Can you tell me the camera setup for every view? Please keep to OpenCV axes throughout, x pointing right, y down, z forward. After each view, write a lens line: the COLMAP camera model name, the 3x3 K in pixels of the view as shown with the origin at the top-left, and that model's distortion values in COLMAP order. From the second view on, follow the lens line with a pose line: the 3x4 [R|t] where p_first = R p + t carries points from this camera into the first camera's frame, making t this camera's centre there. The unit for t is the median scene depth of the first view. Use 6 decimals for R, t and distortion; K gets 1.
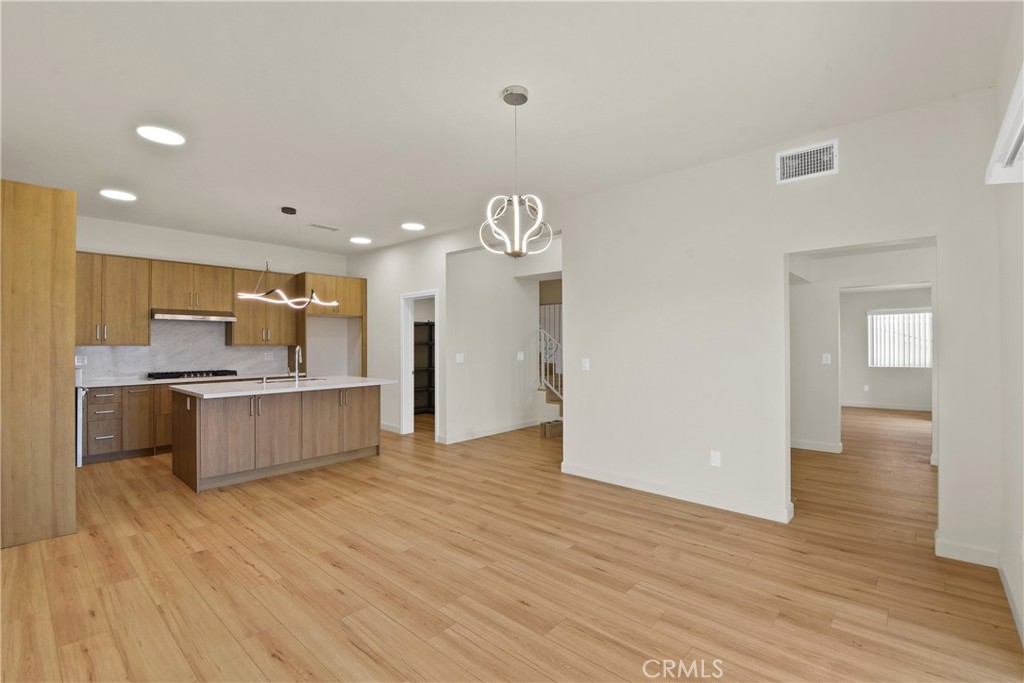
lens RADIAL K [[470.7, 0, 513.9], [0, 470.7, 353.4], [0, 0, 1]] dist [-0.027339, -0.000854]
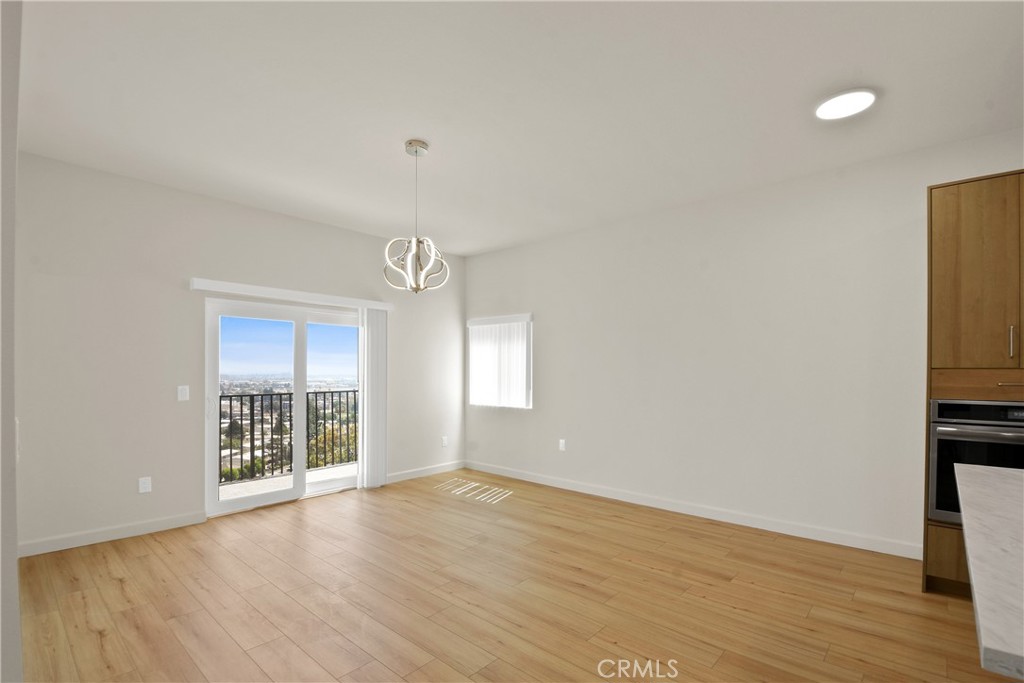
lens RADIAL K [[470.7, 0, 513.9], [0, 470.7, 353.4], [0, 0, 1]] dist [-0.027339, -0.000854]
pose [[-0.999976, -0.002743, -0.006407, -0.189316], [-0.002633, 0.999850, -0.017094, -0.033832], [0.006453, -0.017076, -0.999833, 1.824472]]
